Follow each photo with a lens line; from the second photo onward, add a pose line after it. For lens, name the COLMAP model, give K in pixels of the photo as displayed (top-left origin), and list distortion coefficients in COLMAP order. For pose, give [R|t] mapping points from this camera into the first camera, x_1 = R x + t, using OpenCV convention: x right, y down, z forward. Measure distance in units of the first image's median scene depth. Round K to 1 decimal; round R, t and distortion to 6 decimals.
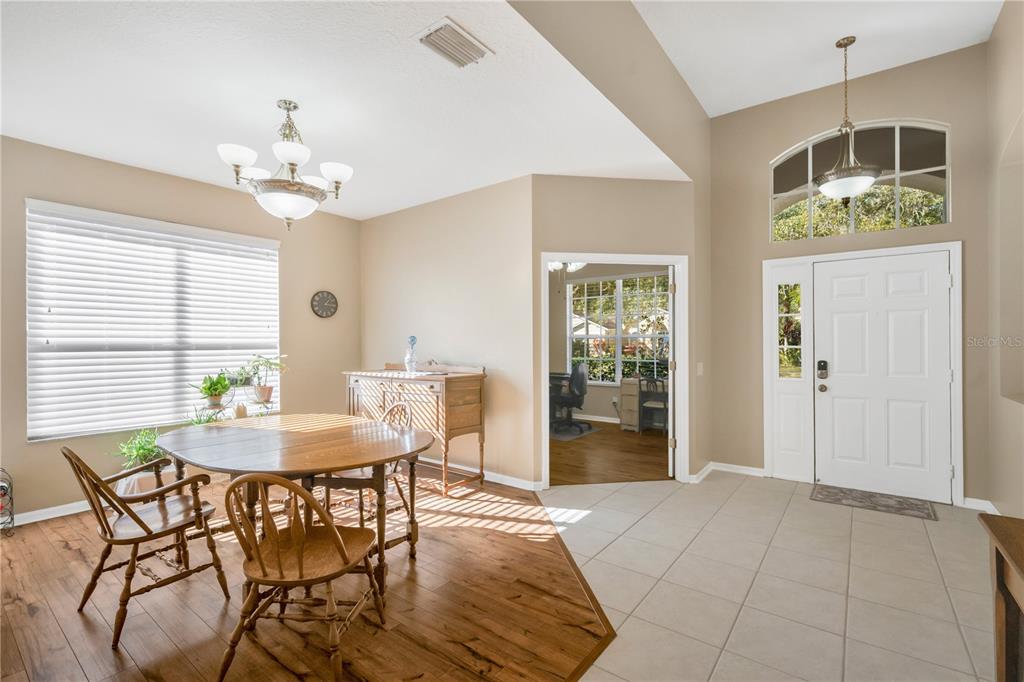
lens RADIAL K [[454.5, 0, 505.7], [0, 454.5, 343.5], [0, 0, 1]] dist [0.001974, -0.001048]
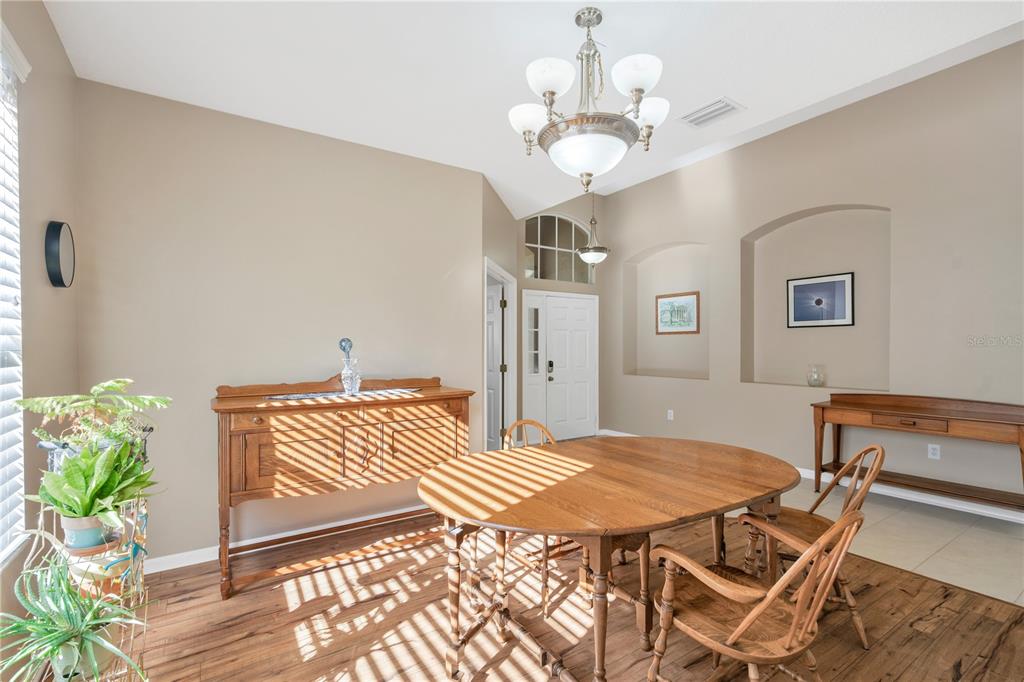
lens RADIAL K [[454.5, 0, 508.1], [0, 454.5, 347.3], [0, 0, 1]] dist [0.001974, -0.001048]
pose [[0.364197, 0.005785, 0.931304, -0.770728], [0.013115, 0.999850, -0.011340, 0.007788], [-0.931230, 0.016344, 0.364066, 0.572773]]
